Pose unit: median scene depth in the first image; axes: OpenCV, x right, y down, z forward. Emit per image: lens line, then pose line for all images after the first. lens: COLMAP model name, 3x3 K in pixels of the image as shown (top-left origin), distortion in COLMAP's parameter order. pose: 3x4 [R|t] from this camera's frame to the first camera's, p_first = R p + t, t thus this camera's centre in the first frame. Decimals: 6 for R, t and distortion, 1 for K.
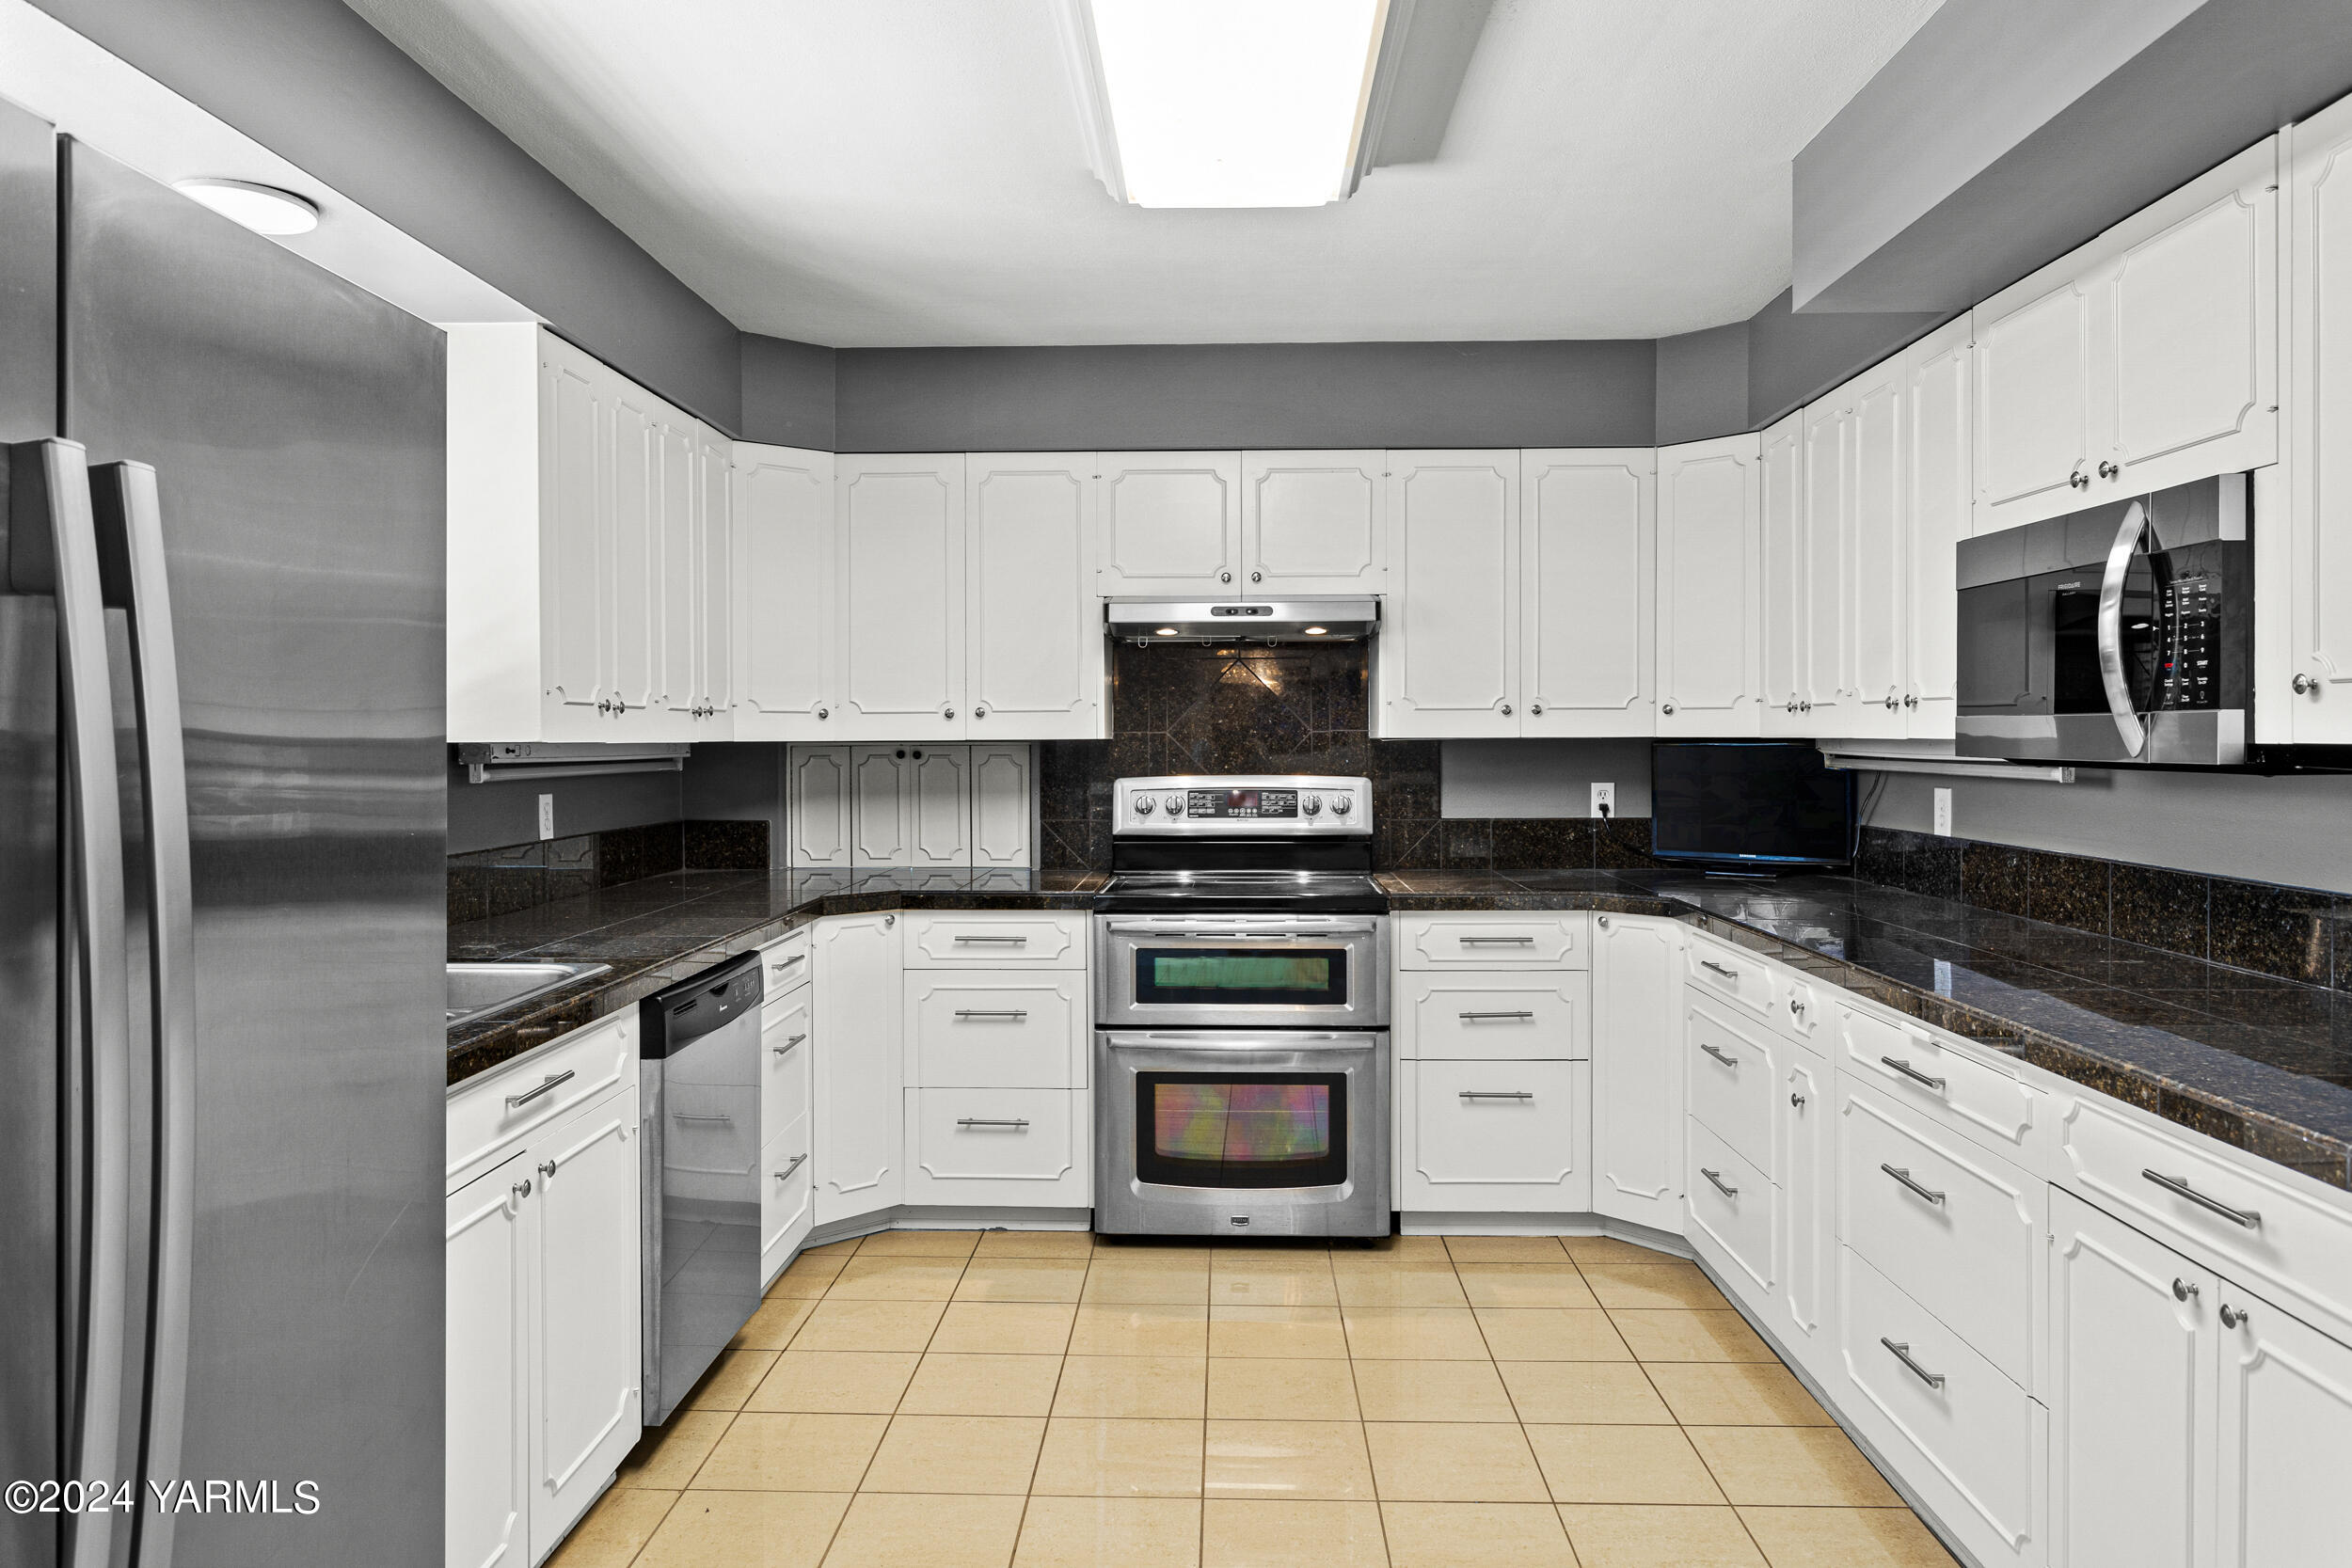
lens RADIAL K [[1581.5, 0, 1165.9], [0, 1581.5, 761.8], [0, 0, 1]] dist [-0.001256, 0.002012]
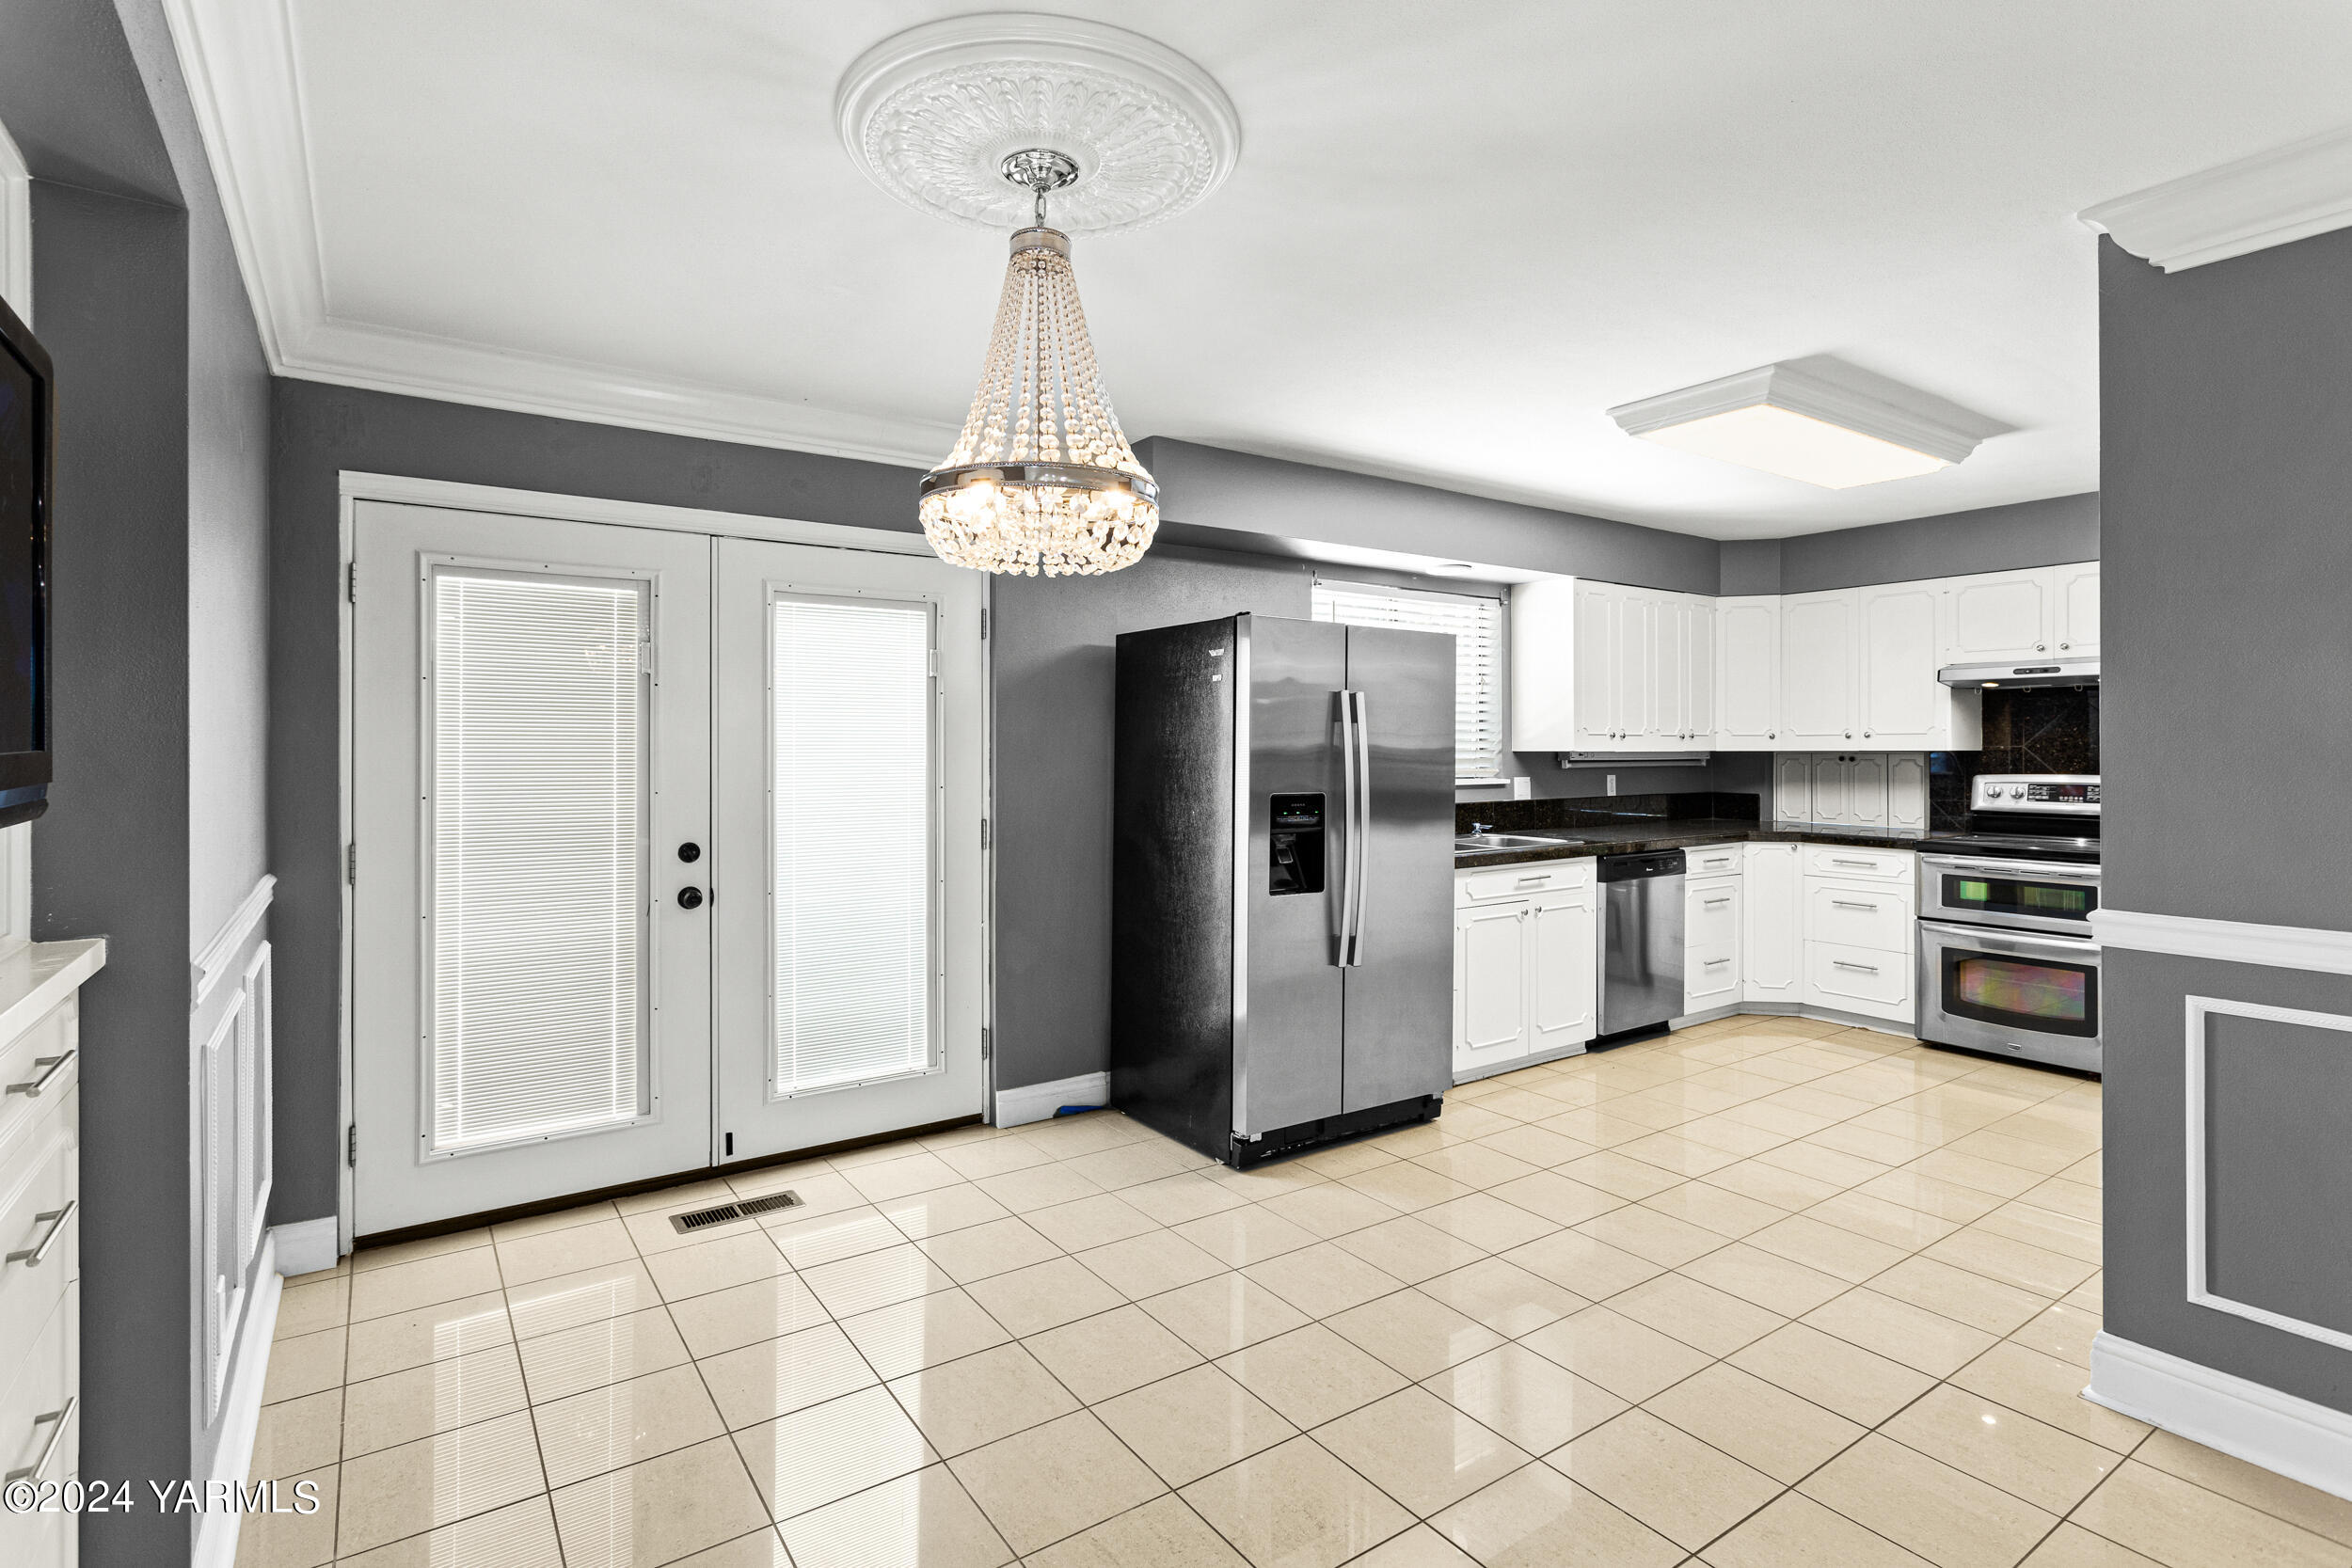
lens RADIAL K [[1136.0, 0, 1108.5], [0, 1136.0, 750.9], [0, 0, 1]] dist [0.006735, -0.001207]
pose [[0.560104, 0.004649, -0.828410, 0.474059], [-0.013395, 0.999904, -0.003445, 0.001912], [0.828314, 0.013026, 0.560112, -0.412535]]
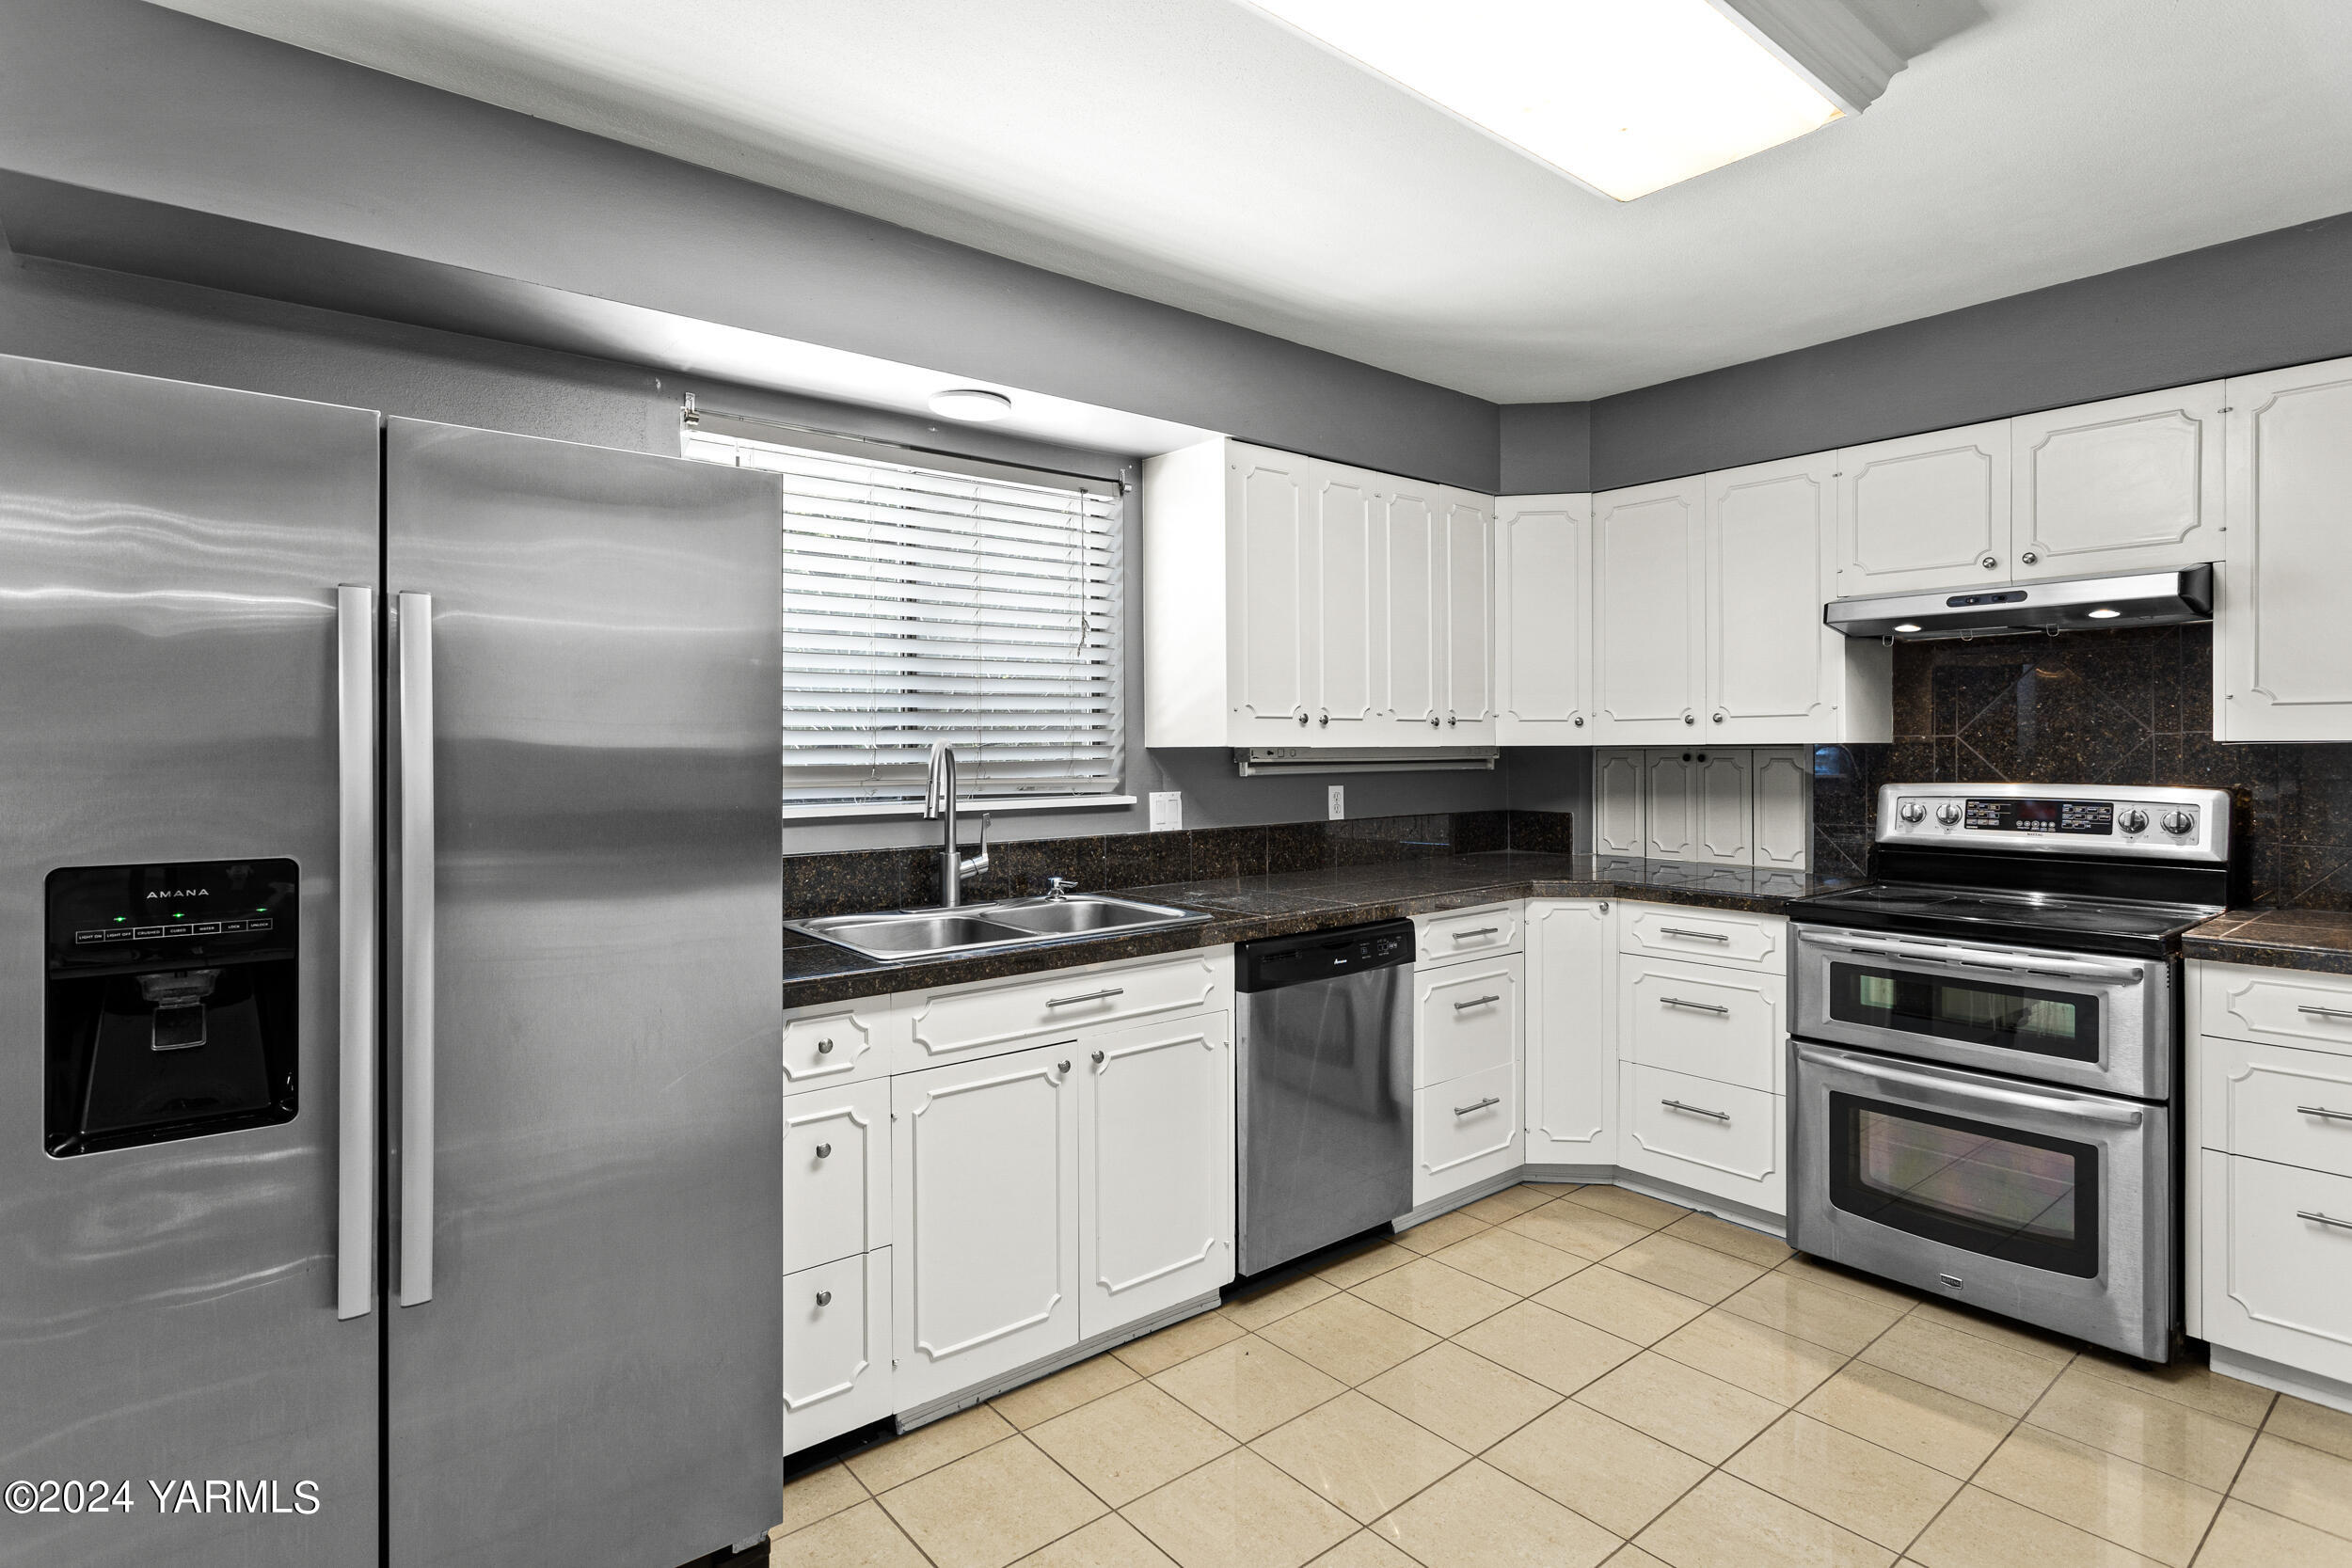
lens RADIAL K [[1198.8, 0, 1163.0], [0, 1198.8, 759.3], [0, 0, 1]] dist [-0.005760, 0.004243]
pose [[0.653519, 0.007656, -0.756871, 0.254488], [-0.008940, 0.999957, 0.002396, -0.002618], [0.756857, 0.005201, 0.653559, 0.211158]]
